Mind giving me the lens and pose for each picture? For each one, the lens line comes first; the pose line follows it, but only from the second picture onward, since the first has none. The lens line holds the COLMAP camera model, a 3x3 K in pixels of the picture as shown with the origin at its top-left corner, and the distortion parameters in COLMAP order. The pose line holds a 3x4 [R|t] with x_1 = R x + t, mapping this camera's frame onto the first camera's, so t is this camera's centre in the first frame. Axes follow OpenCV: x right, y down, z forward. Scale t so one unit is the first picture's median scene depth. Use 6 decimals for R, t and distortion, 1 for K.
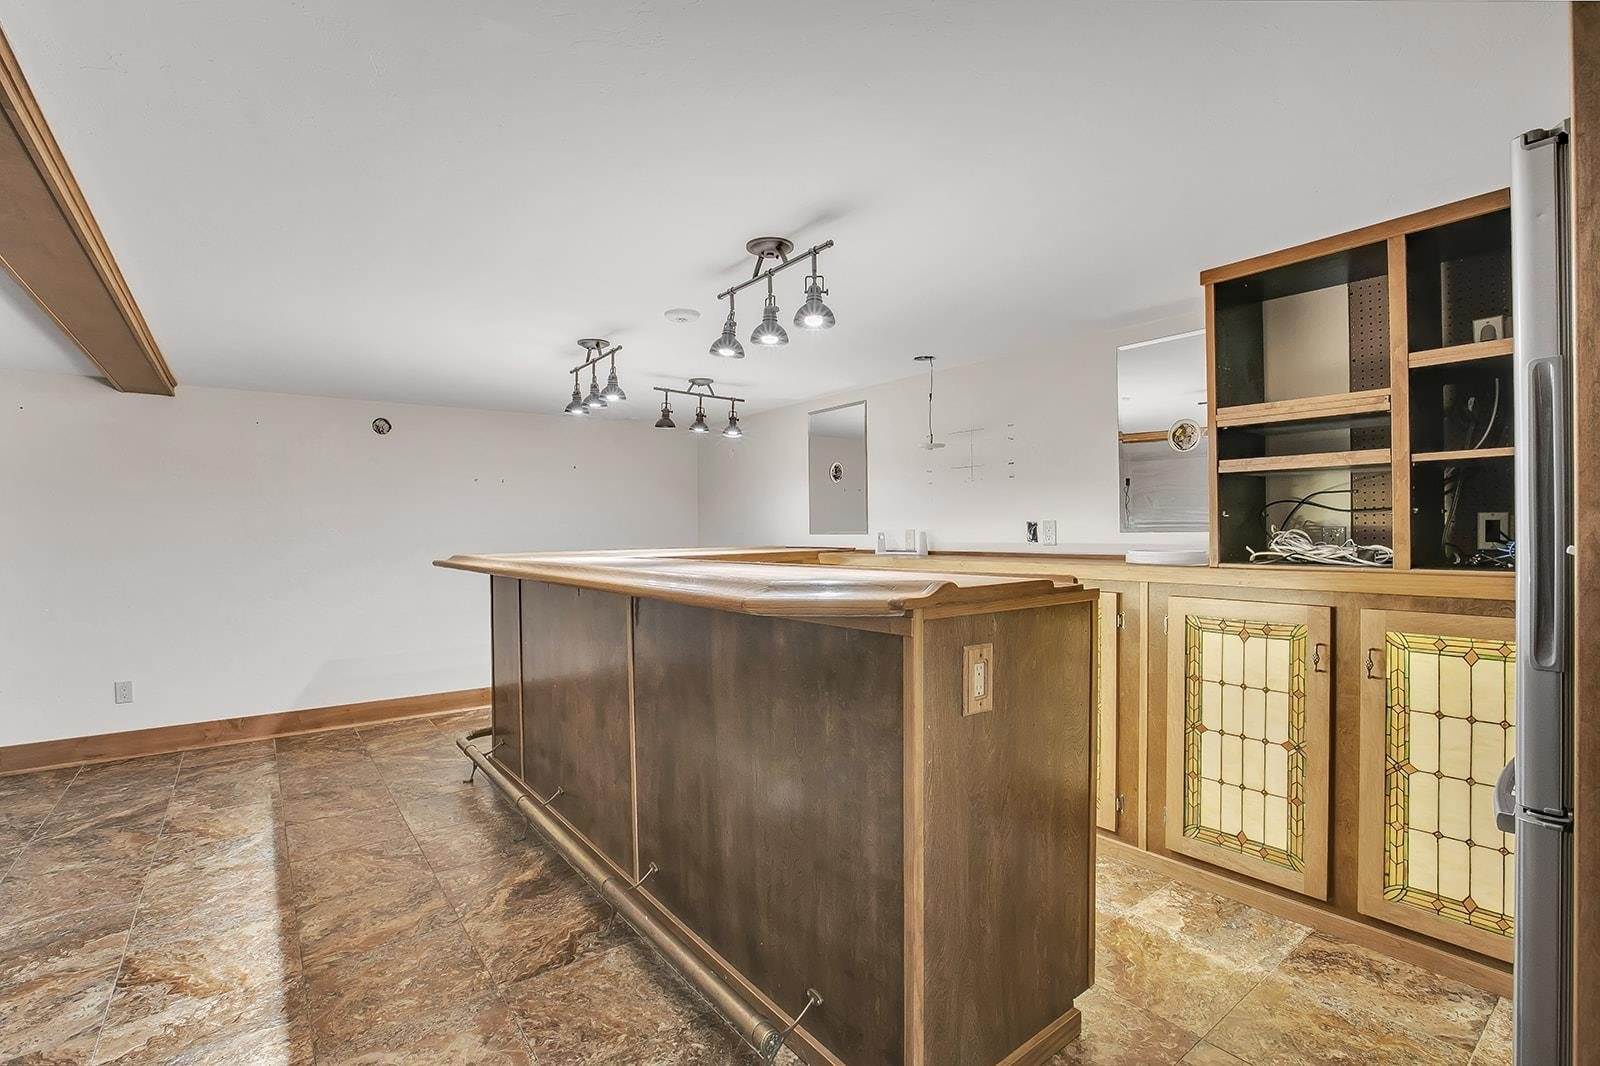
lens RADIAL K [[739.1, 0, 796.8], [0, 739.1, 522.9], [0, 0, 1]] dist [-0.004348, 0.001574]
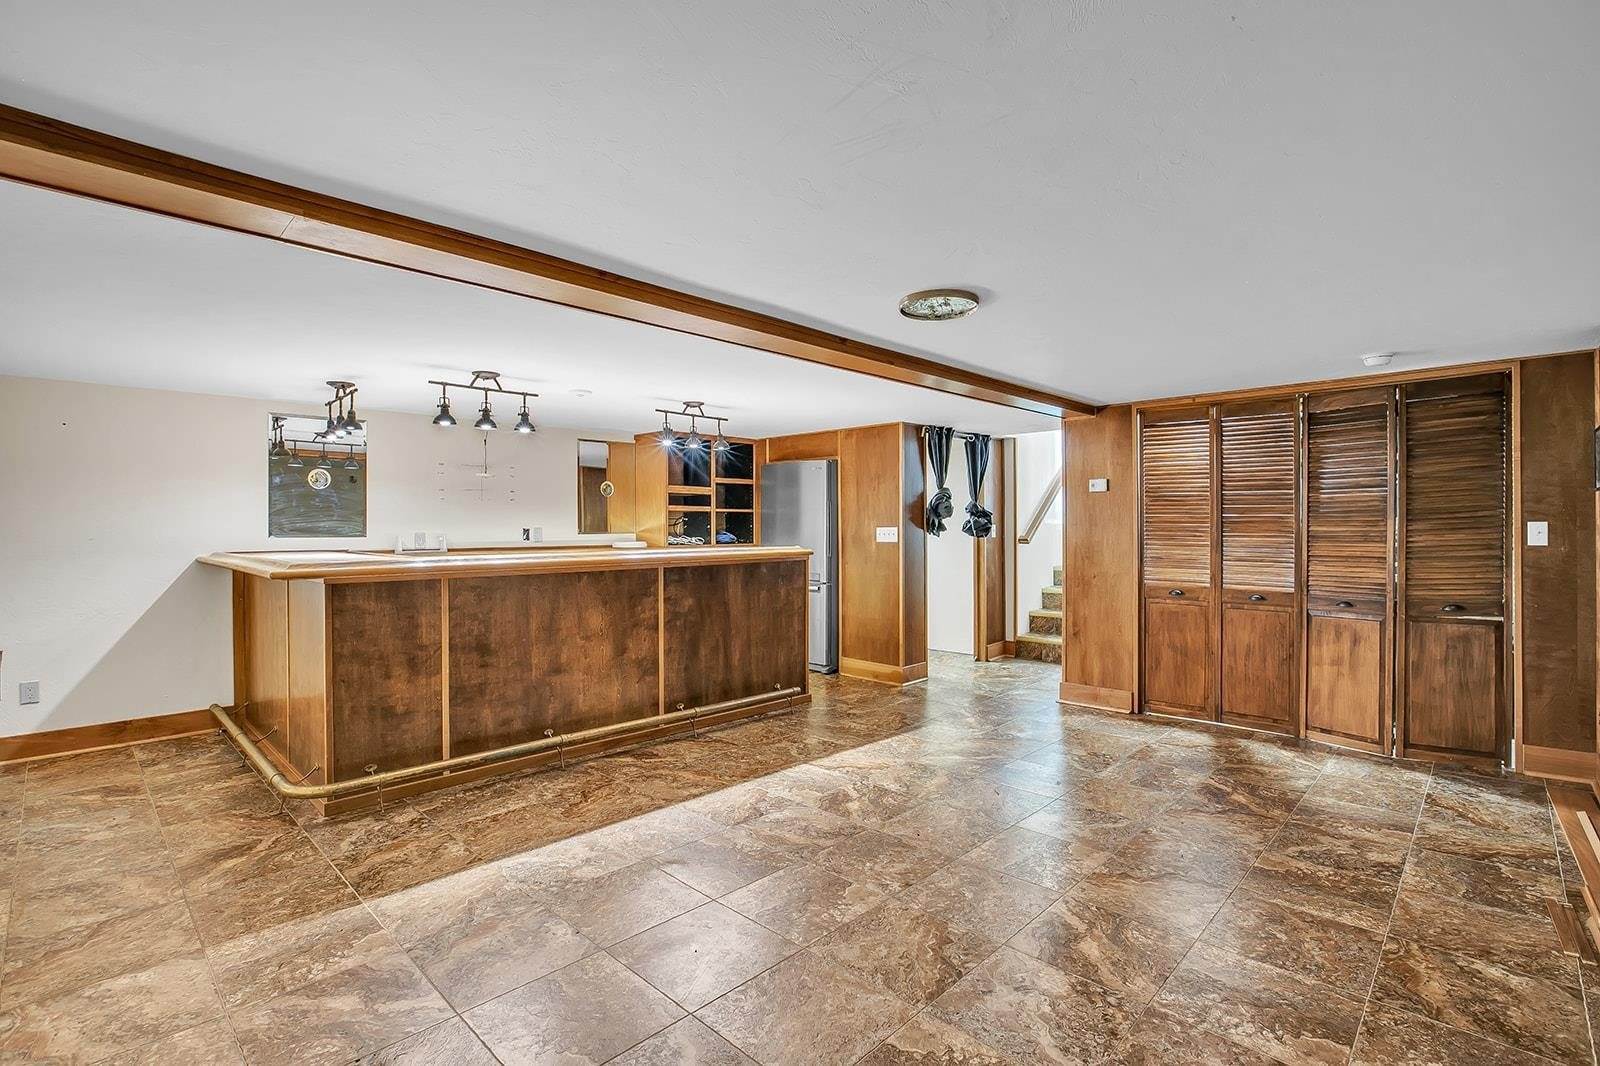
lens RADIAL K [[739.1, 0, 796.1], [0, 739.1, 537.3], [0, 0, 1]] dist [-0.004348, 0.001574]
pose [[-0.157649, 0.003005, 0.987491, -2.017325], [0.004796, 0.999986, -0.002278, 0.036862], [-0.987484, 0.004377, -0.157661, 0.956369]]
